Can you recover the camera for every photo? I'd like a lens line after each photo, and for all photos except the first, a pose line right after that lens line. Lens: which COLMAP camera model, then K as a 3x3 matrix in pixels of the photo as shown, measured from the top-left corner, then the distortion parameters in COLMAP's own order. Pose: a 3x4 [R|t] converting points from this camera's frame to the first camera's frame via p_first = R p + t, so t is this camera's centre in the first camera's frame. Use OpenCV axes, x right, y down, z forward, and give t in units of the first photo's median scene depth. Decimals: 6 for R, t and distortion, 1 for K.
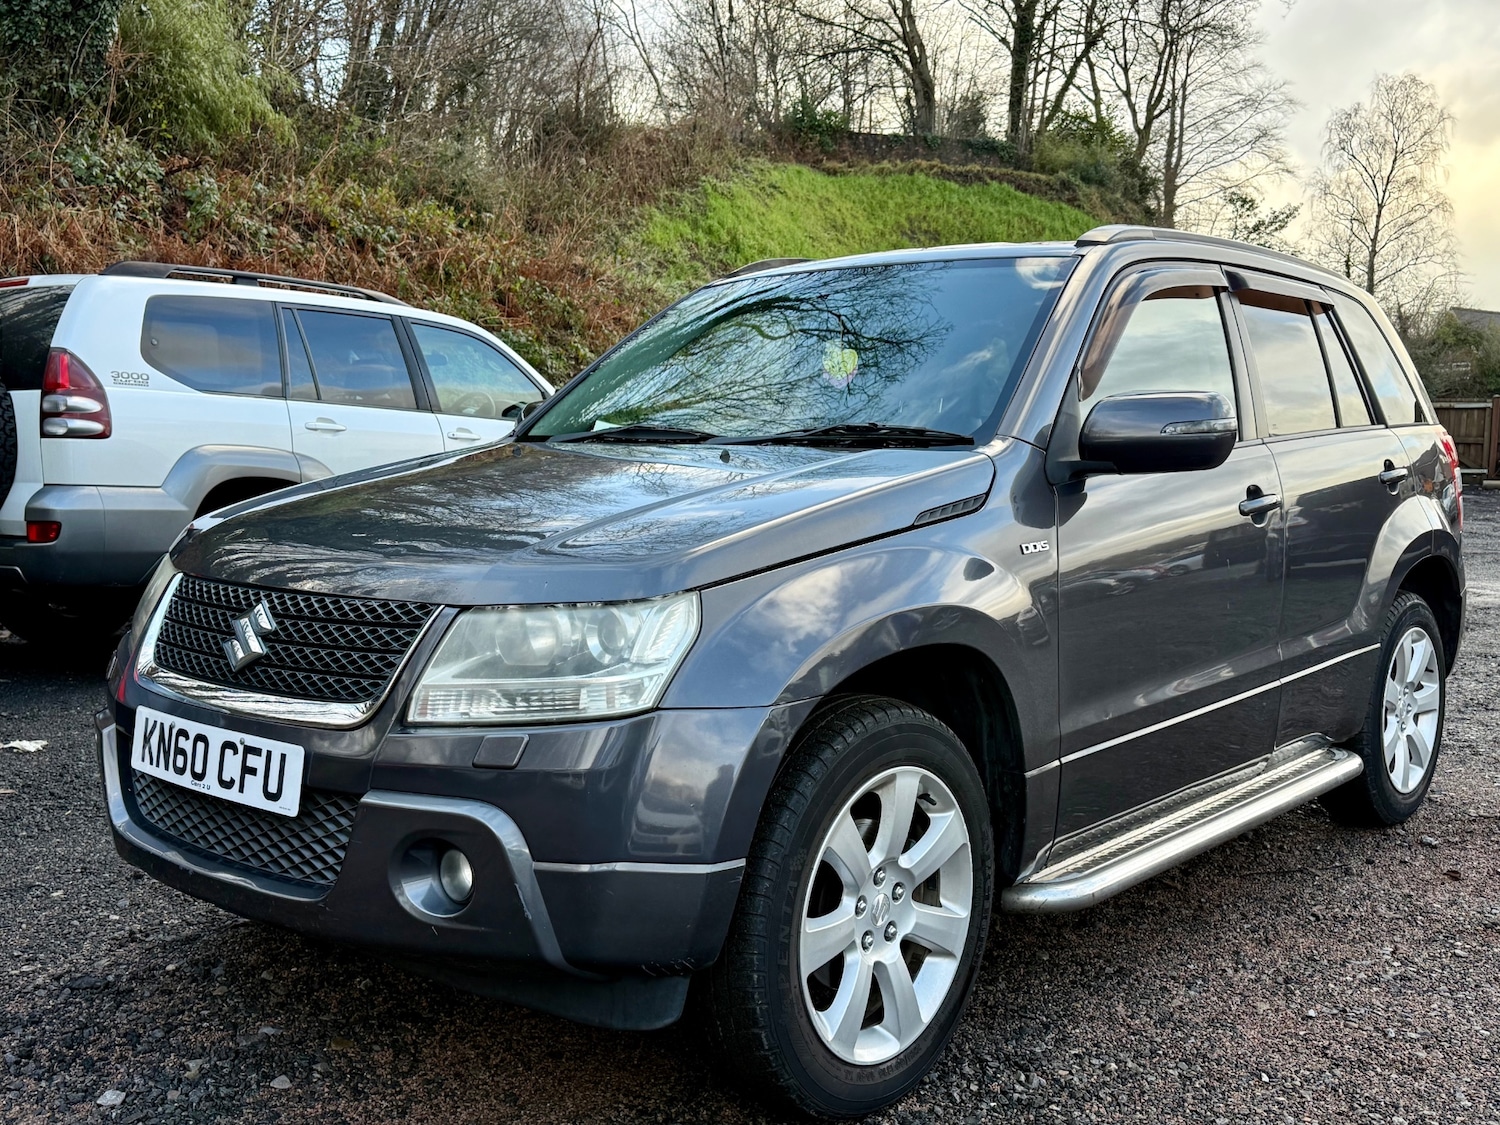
lens RADIAL K [[1494.9, 0, 750.0], [0, 1494.9, 562.5], [0, 0, 1]] dist [0.196295, -0.435570]
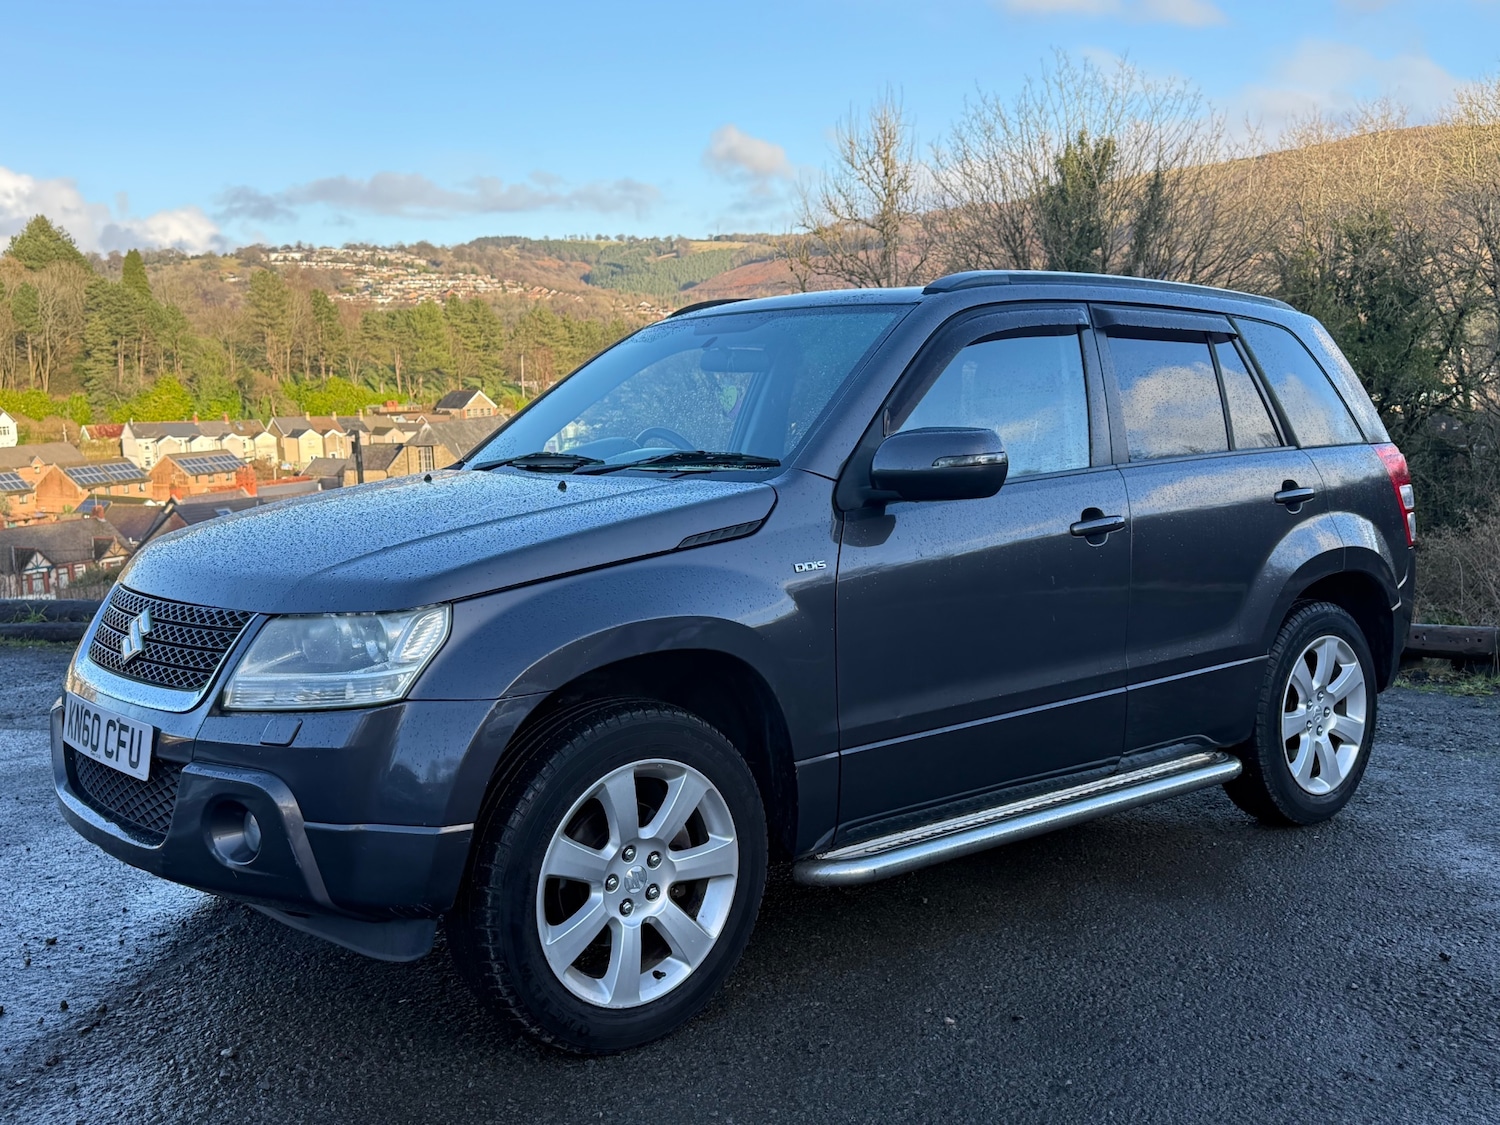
lens RADIAL K [[1494.9, 0, 750.0], [0, 1494.9, 562.5], [0, 0, 1]] dist [0.196295, -0.435570]
pose [[0.988736, 0.005656, -0.149561, 0.367511], [-0.005837, 0.999983, -0.000768, -0.013985], [0.149554, 0.001633, 0.988752, -0.161666]]
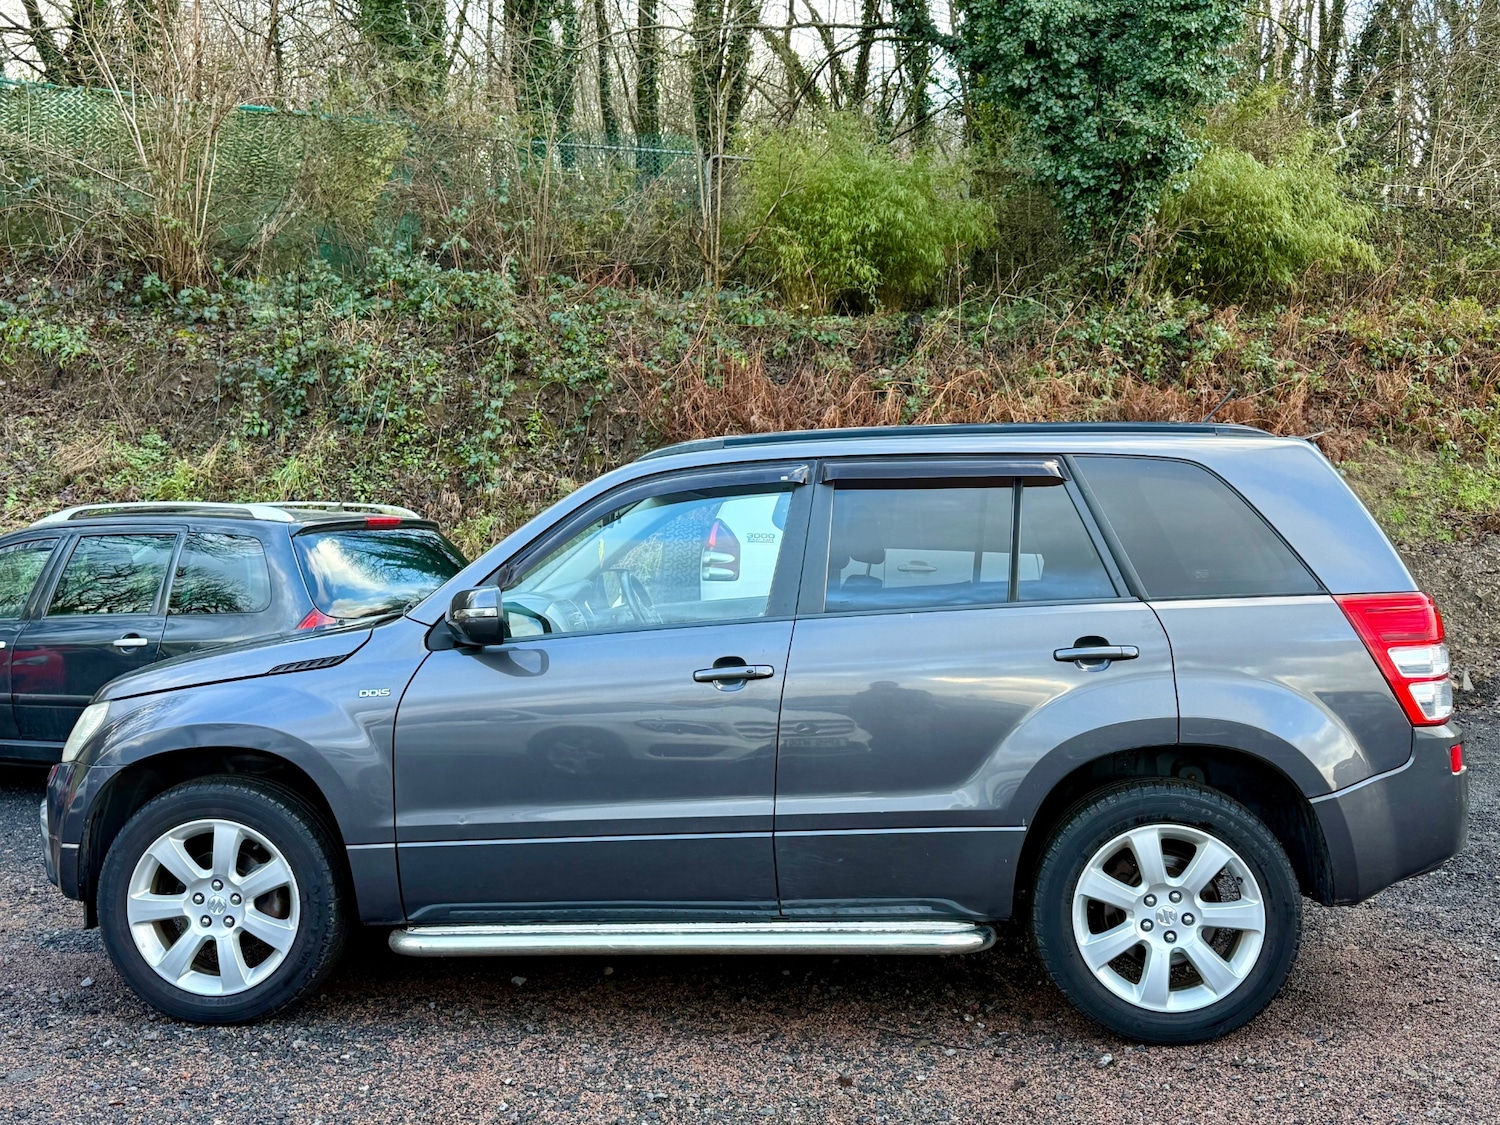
lens RADIAL K [[1494.9, 0, 750.0], [0, 1494.9, 562.5], [0, 0, 1]] dist [0.196295, -0.435570]
pose [[0.589565, -0.004451, -0.807709, 1.861743], [-0.055053, 0.997438, -0.045681, -0.104804], [0.805843, 0.071398, 0.587809, 0.488755]]
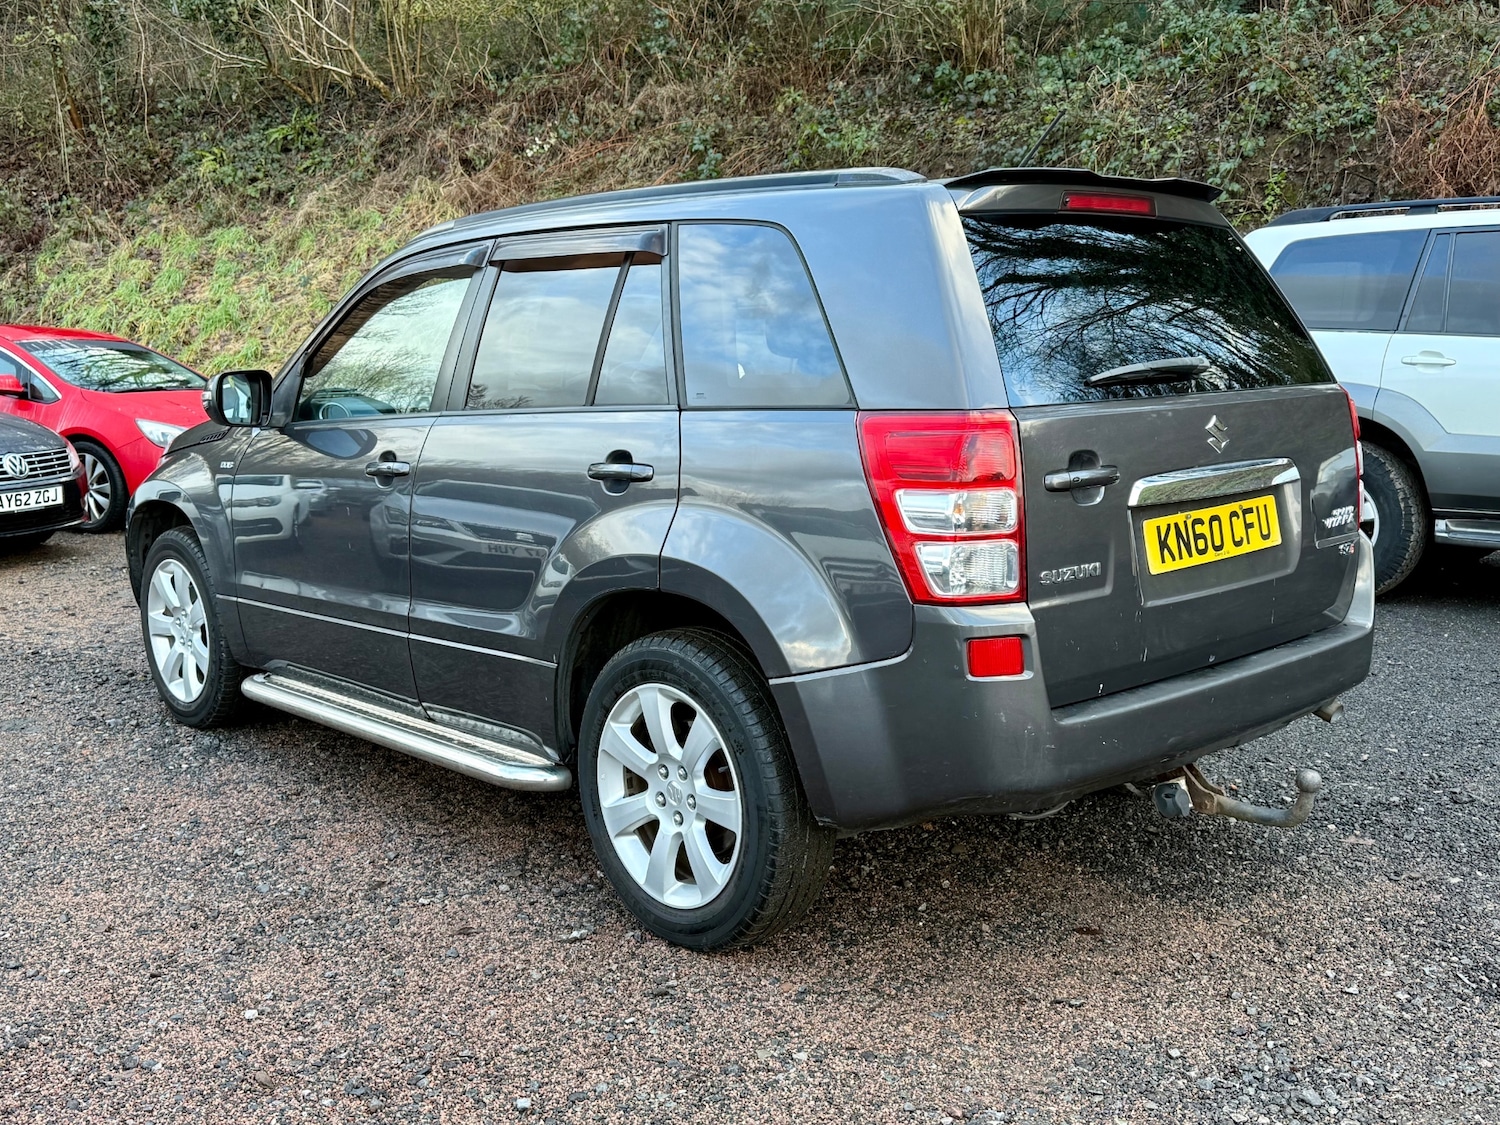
lens RADIAL K [[1490.9, 0, 729.8], [0, 1490.9, 567.9], [0, 0, 1]] dist [0.196813, -0.427914]
pose [[-0.118630, 0.142358, -0.982681, 2.077826], [-0.079880, 0.985093, 0.152351, -0.230182], [0.989720, 0.096570, -0.105490, 2.021403]]
